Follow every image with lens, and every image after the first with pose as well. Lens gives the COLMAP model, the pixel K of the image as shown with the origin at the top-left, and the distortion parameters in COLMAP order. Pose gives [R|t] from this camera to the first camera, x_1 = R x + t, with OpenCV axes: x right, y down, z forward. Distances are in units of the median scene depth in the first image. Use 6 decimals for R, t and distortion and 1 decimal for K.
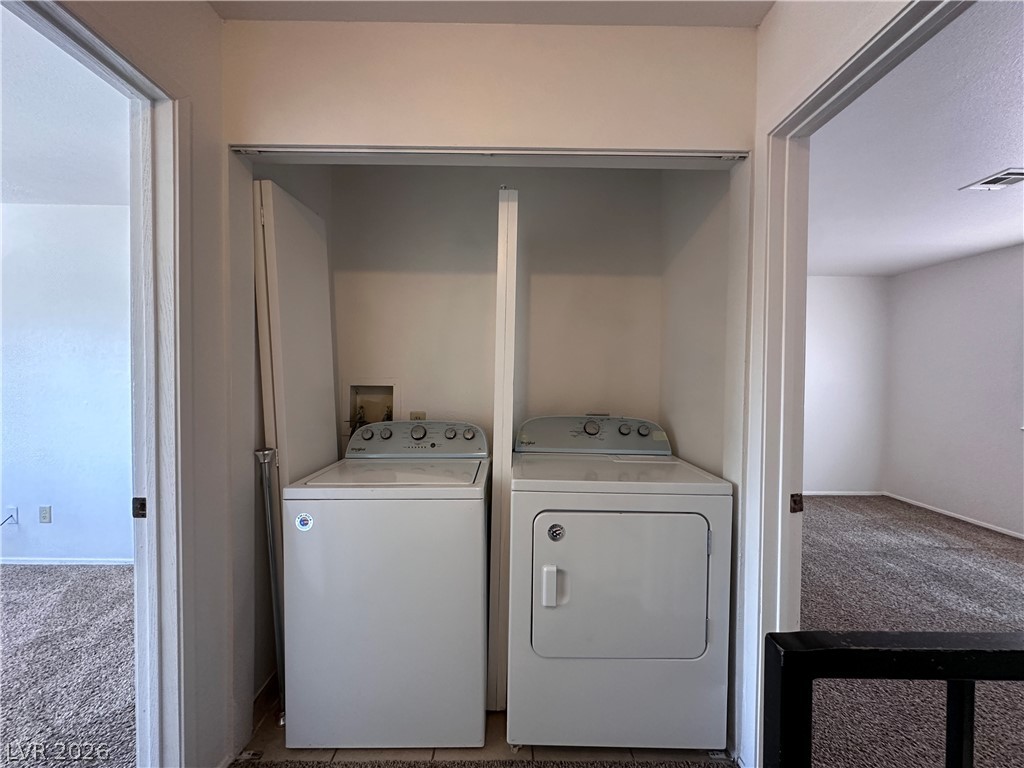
lens RADIAL K [[409.9, 0, 515.7], [0, 409.9, 388.1], [0, 0, 1]] dist [-0.002925, 0.000406]
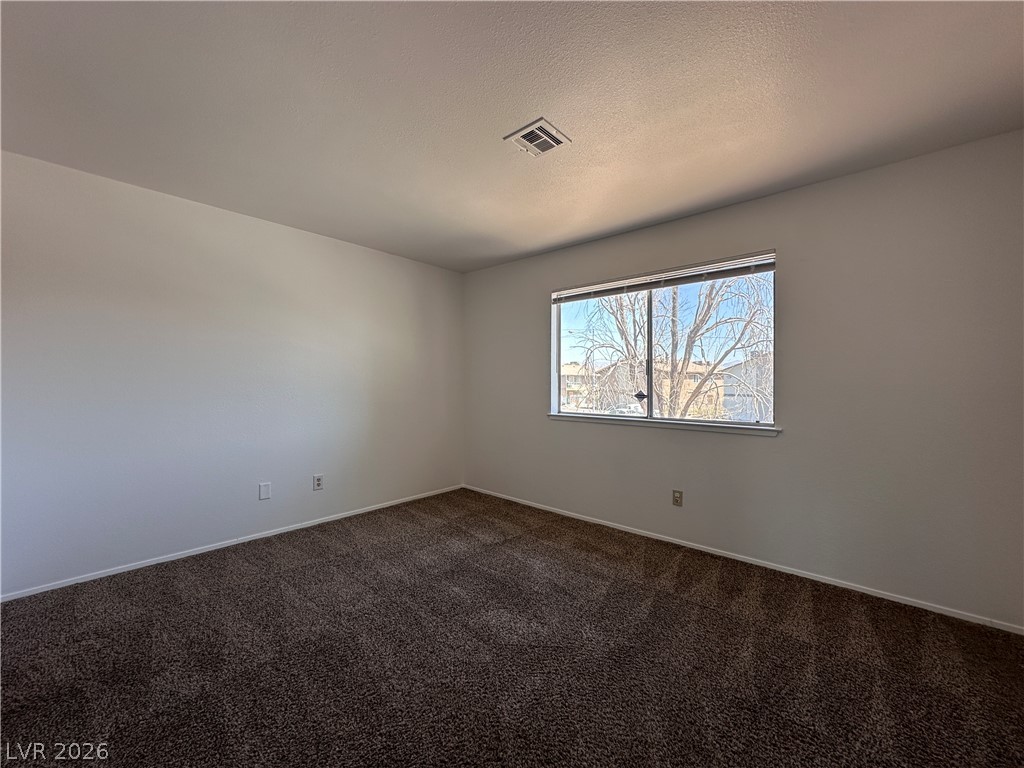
lens RADIAL K [[409.9, 0, 509.5], [0, 409.9, 388.3], [0, 0, 1]] dist [-0.002925, 0.000406]
pose [[0.684488, -0.013039, 0.728907, 0.343758], [0.015398, 0.999876, 0.003426, 0.017150], [-0.728861, 0.008879, 0.684604, 0.304351]]
